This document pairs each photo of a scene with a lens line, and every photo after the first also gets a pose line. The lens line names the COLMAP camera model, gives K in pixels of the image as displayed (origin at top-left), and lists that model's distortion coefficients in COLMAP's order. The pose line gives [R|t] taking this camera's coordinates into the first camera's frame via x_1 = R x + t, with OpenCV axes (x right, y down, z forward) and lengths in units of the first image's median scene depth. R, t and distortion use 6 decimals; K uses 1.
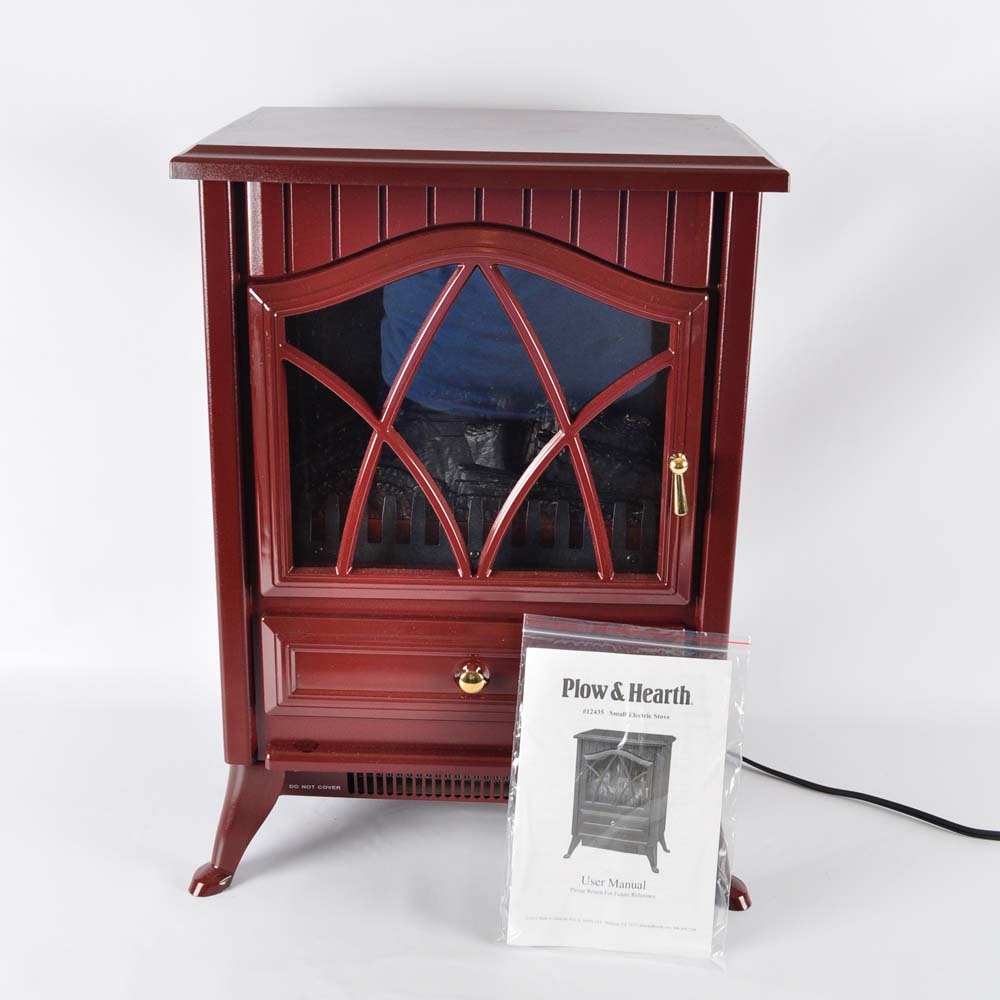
lens RADIAL K [[1447.6, 0, 488.8], [0, 1447.6, 434.2], [0, 0, 1]] dist [-0.070846, 0.000000]
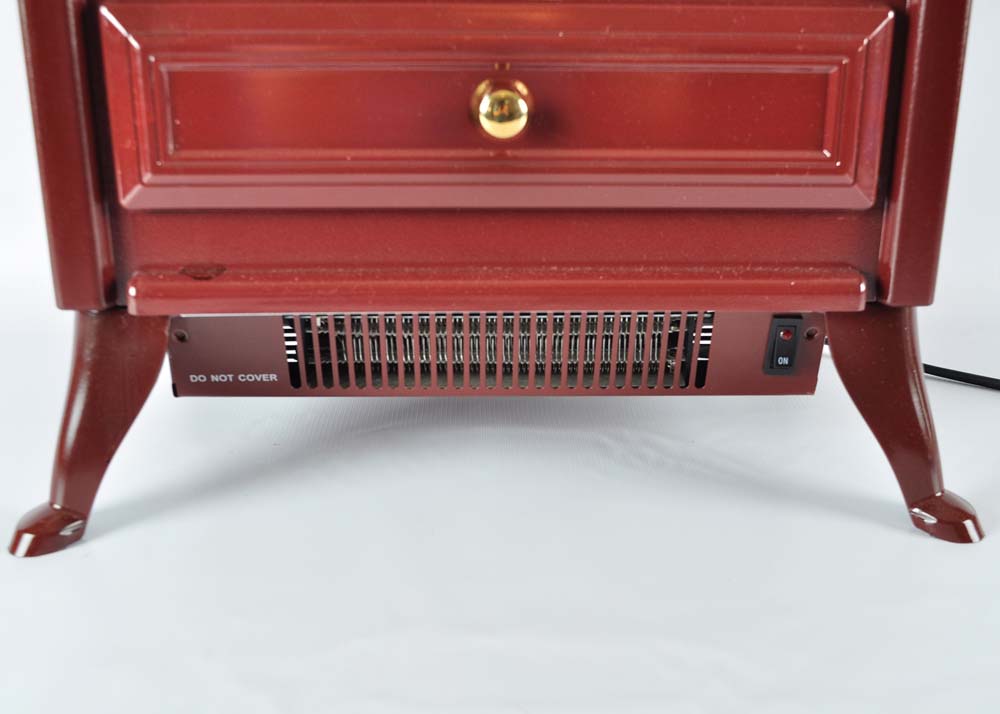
lens RADIAL K [[1212.9, 0, 529.9], [0, 1212.9, 356.4], [0, 0, 1]] dist [-0.058388, 0.000000]
pose [[0.997979, -0.030339, 0.055840, -0.028738], [0.027495, 0.998319, 0.051022, 0.232341], [-0.057294, -0.049383, 0.997135, 0.538885]]
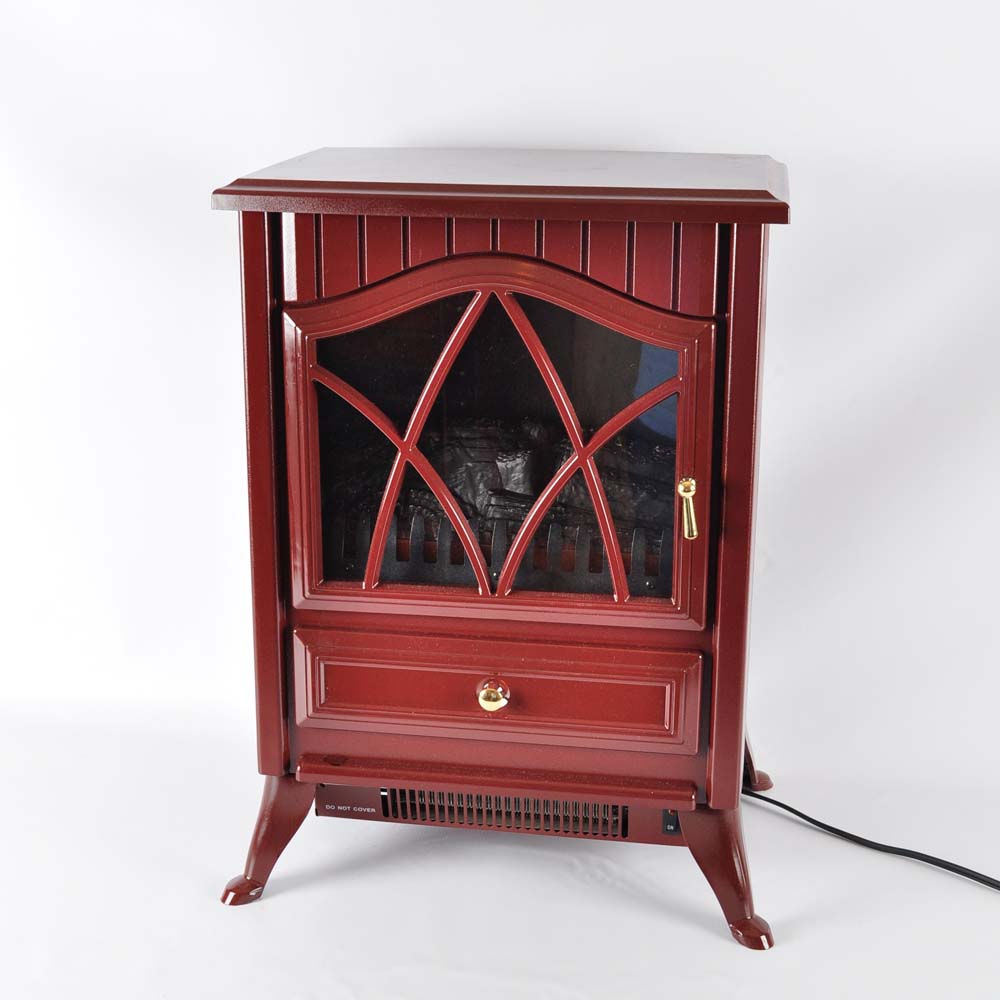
lens RADIAL K [[1669.5, 0, 494.6], [0, 1669.5, 446.4], [0, 0, 1]] dist [-0.057503, 0.000000]
pose [[0.991458, 0.021717, -0.128606, 0.136094], [-0.028752, 0.998175, -0.053102, 0.053586], [0.127218, 0.056346, 0.990273, -0.178403]]
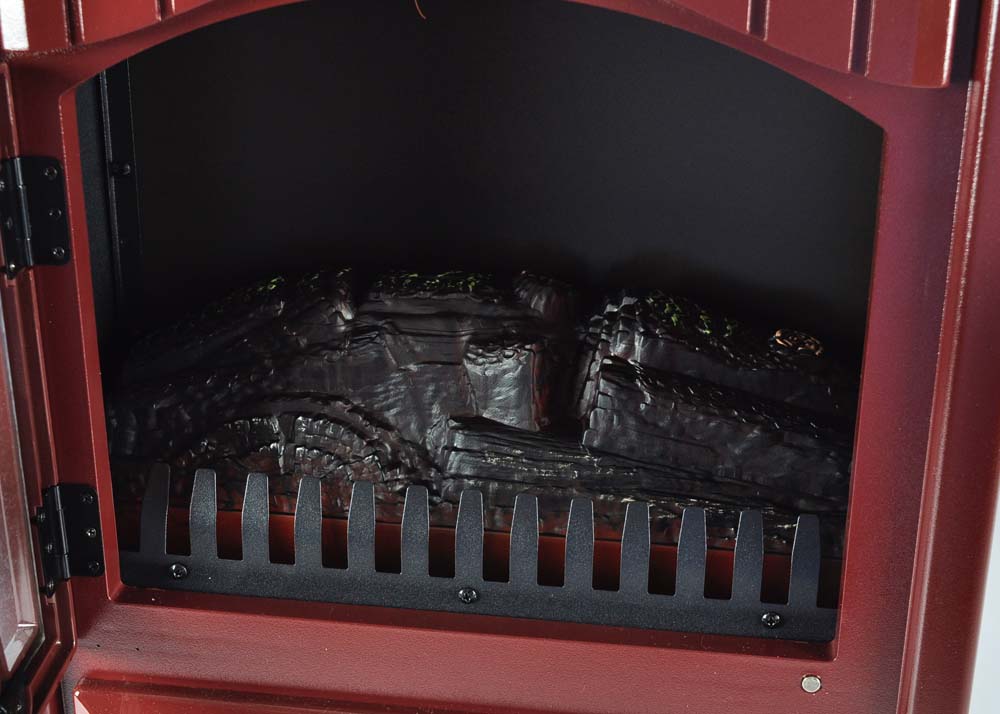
lens RADIAL K [[1632.2, 0, 502.5], [0, 1632.2, 355.6], [0, 0, 1]] dist [0.014927, 0.000000]
pose [[0.992905, 0.034081, -0.113920, 0.065917], [-0.026364, 0.997298, 0.068570, -0.043422], [0.115949, -0.065081, 0.991121, 0.413878]]
